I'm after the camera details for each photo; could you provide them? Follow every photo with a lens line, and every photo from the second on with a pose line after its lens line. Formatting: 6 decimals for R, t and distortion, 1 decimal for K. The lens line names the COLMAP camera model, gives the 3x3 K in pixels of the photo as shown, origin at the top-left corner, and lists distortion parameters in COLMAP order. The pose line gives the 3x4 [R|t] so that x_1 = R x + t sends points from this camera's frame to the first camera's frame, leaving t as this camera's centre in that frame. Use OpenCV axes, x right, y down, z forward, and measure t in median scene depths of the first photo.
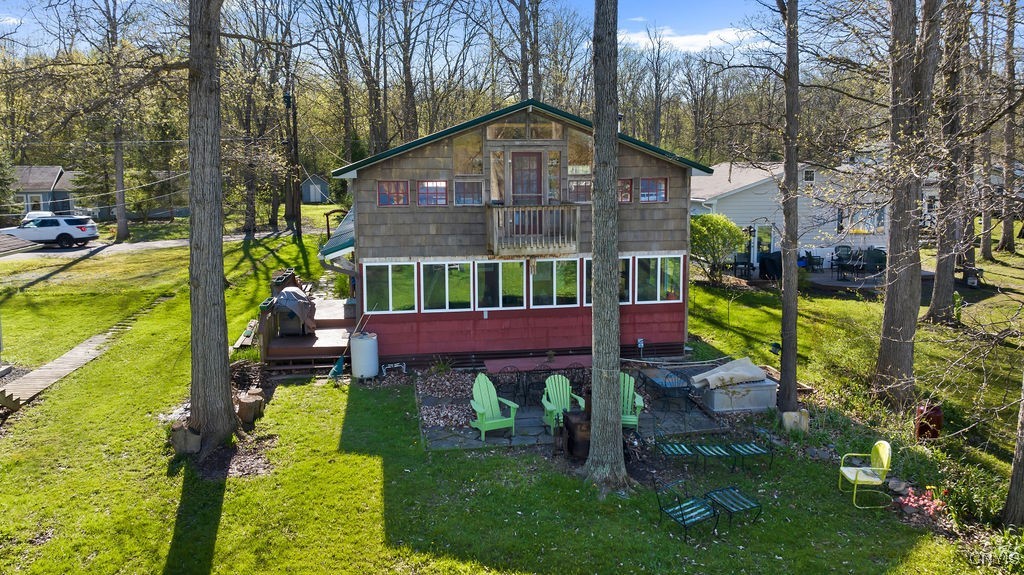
lens RADIAL K [[687.1, 0, 598.0], [0, 687.1, 274.4], [0, 0, 1]] dist [-0.017713, 0.006649]
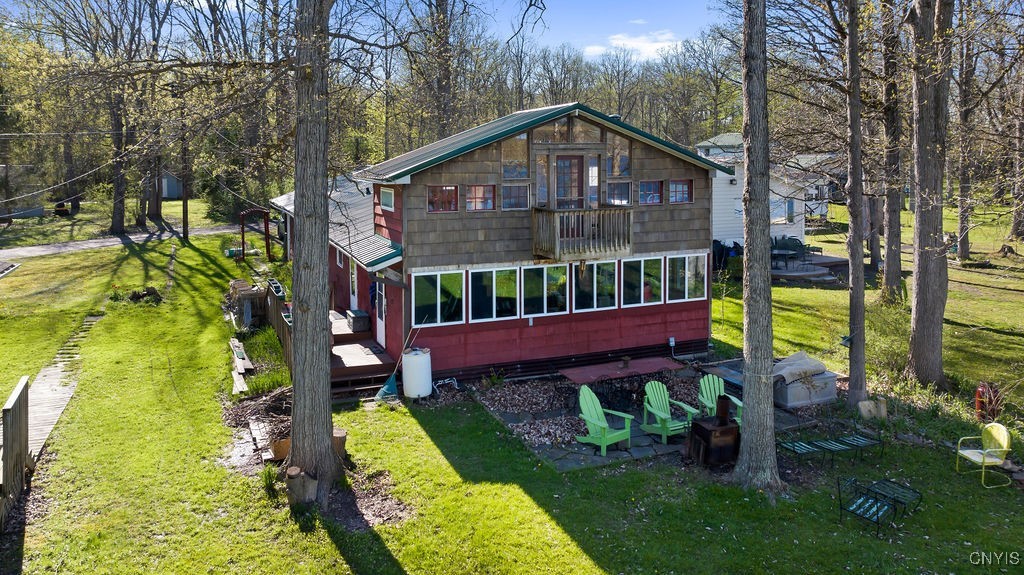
lens RADIAL K [[687.1, 0, 530.8], [0, 687.1, 223.5], [0, 0, 1]] dist [-0.017713, 0.006649]
pose [[0.977533, -0.020711, 0.209761, -0.380037], [0.032062, 0.998191, -0.050859, -0.031508], [-0.208328, 0.056442, 0.976429, 0.048616]]
